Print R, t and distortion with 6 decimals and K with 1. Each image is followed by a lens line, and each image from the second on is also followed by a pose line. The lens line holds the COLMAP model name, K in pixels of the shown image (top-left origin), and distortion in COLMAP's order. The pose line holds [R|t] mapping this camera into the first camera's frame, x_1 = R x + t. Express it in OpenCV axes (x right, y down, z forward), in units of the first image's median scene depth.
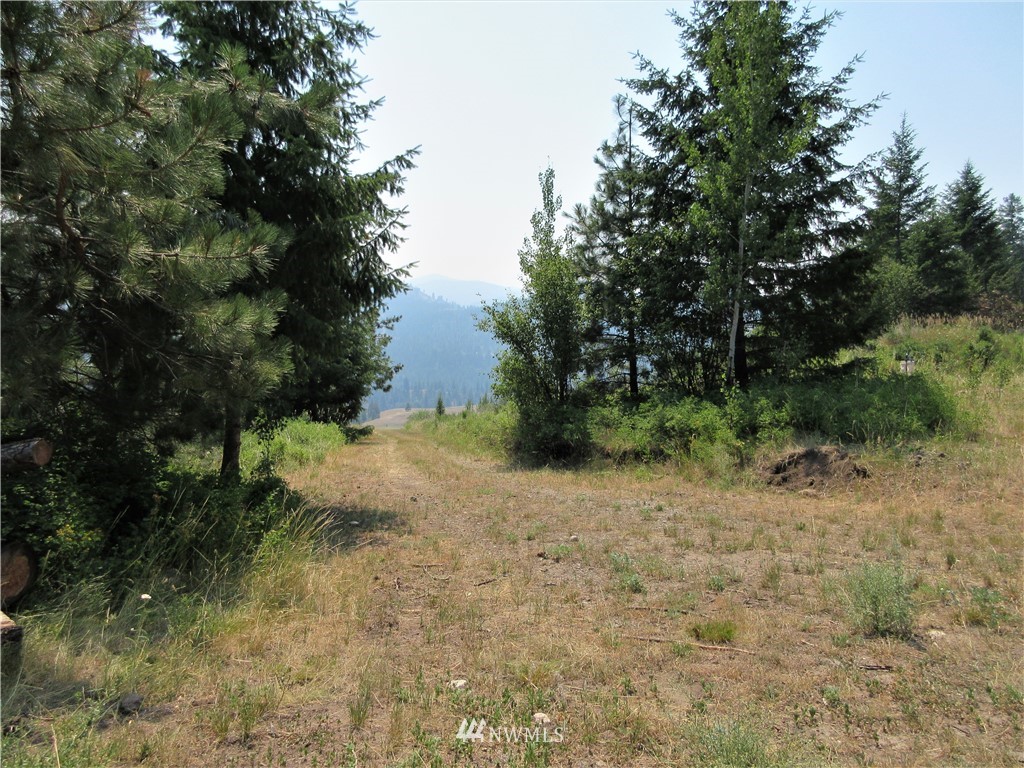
lens RADIAL K [[763.7, 0, 511.4], [0, 763.7, 388.0], [0, 0, 1]] dist [0.002191, 0.011438]
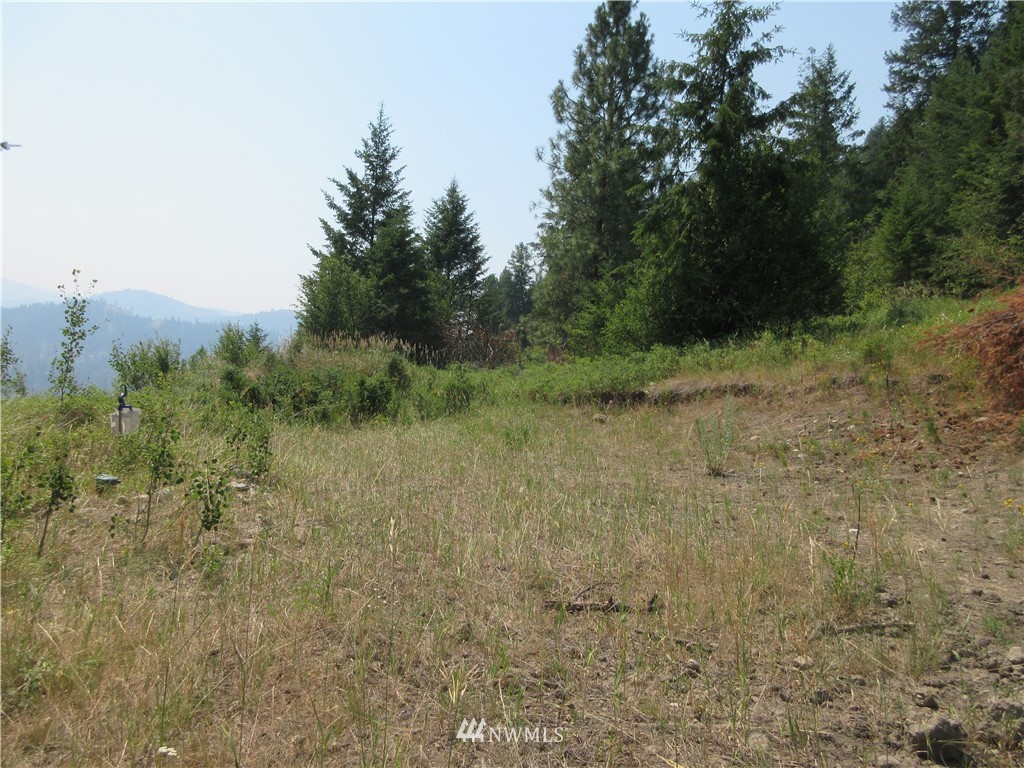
lens RADIAL K [[763.7, 0, 511.9], [0, 763.7, 383.1], [0, 0, 1]] dist [0.002191, 0.011438]
pose [[0.852184, 0.036957, 0.521936, 0.203799], [-0.017674, 0.998966, -0.041877, -0.015157], [-0.522944, 0.026462, 0.851956, 0.207333]]
